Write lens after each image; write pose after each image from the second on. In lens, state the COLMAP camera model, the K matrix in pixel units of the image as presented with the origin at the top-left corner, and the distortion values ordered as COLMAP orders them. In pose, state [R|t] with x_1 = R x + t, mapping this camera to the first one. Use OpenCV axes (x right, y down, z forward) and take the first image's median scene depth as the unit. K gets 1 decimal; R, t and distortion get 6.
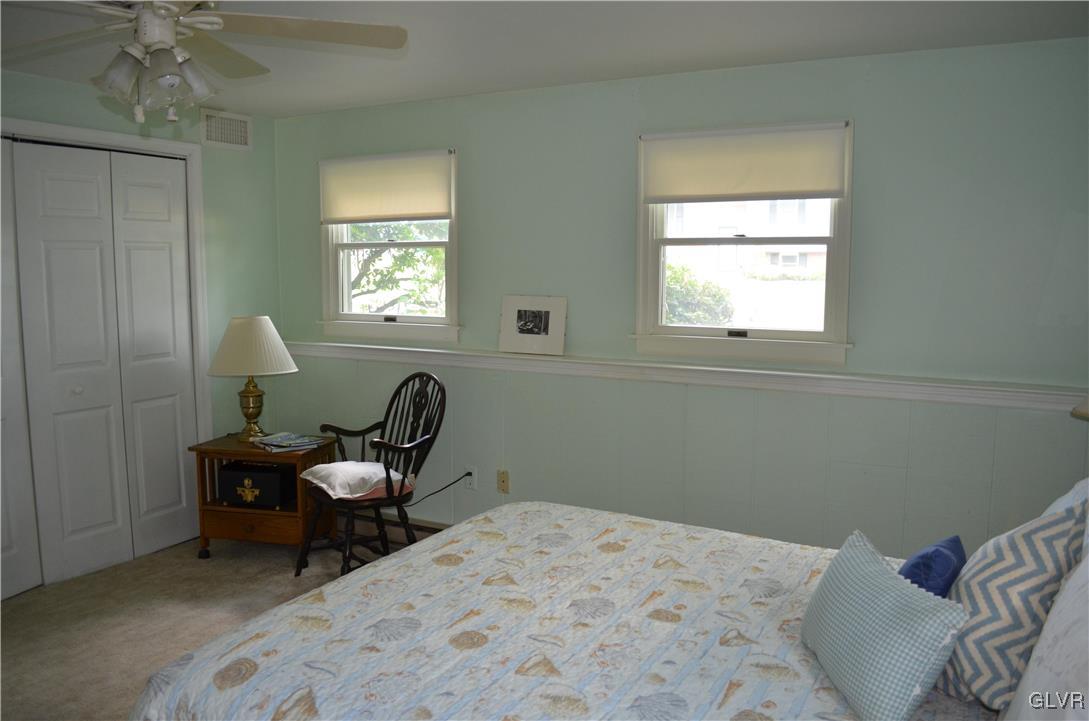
lens RADIAL K [[859.9, 0, 540.7], [0, 859.9, 359.8], [0, 0, 1]] dist [-0.079263, 0.014127]
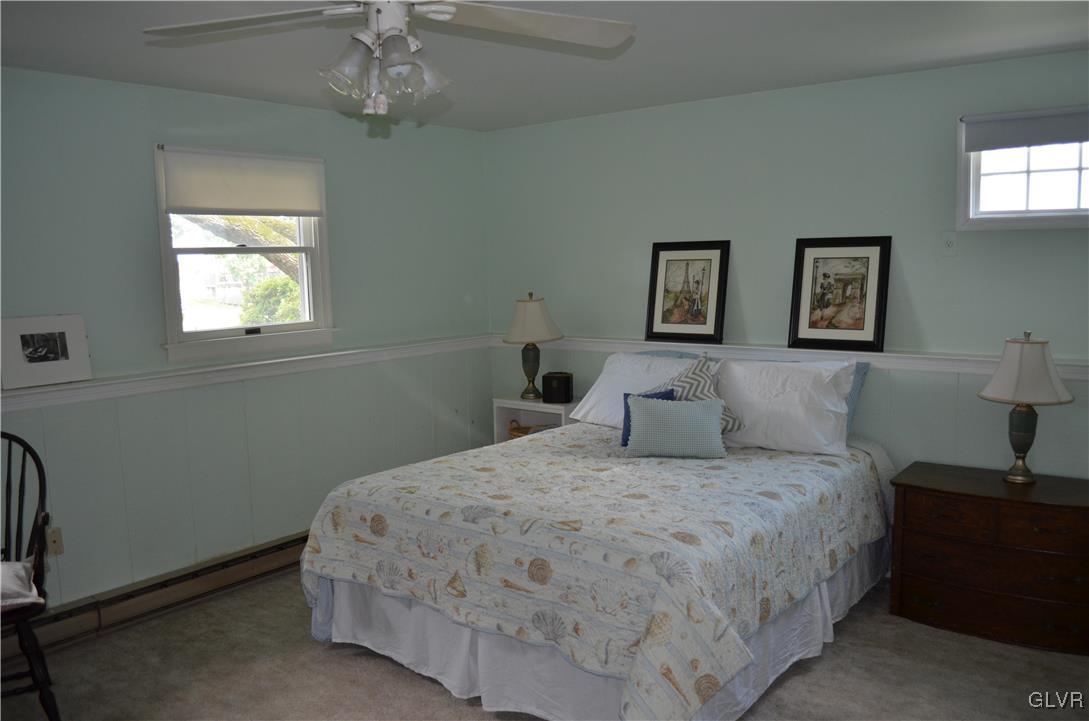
lens RADIAL K [[859.9, 0, 540.6], [0, 859.9, 362.6], [0, 0, 1]] dist [-0.079263, 0.014127]
pose [[0.128487, -0.117472, 0.984729, -0.837800], [0.134653, 0.985831, 0.100034, -0.050862], [-0.982527, 0.119744, 0.142484, 0.460843]]
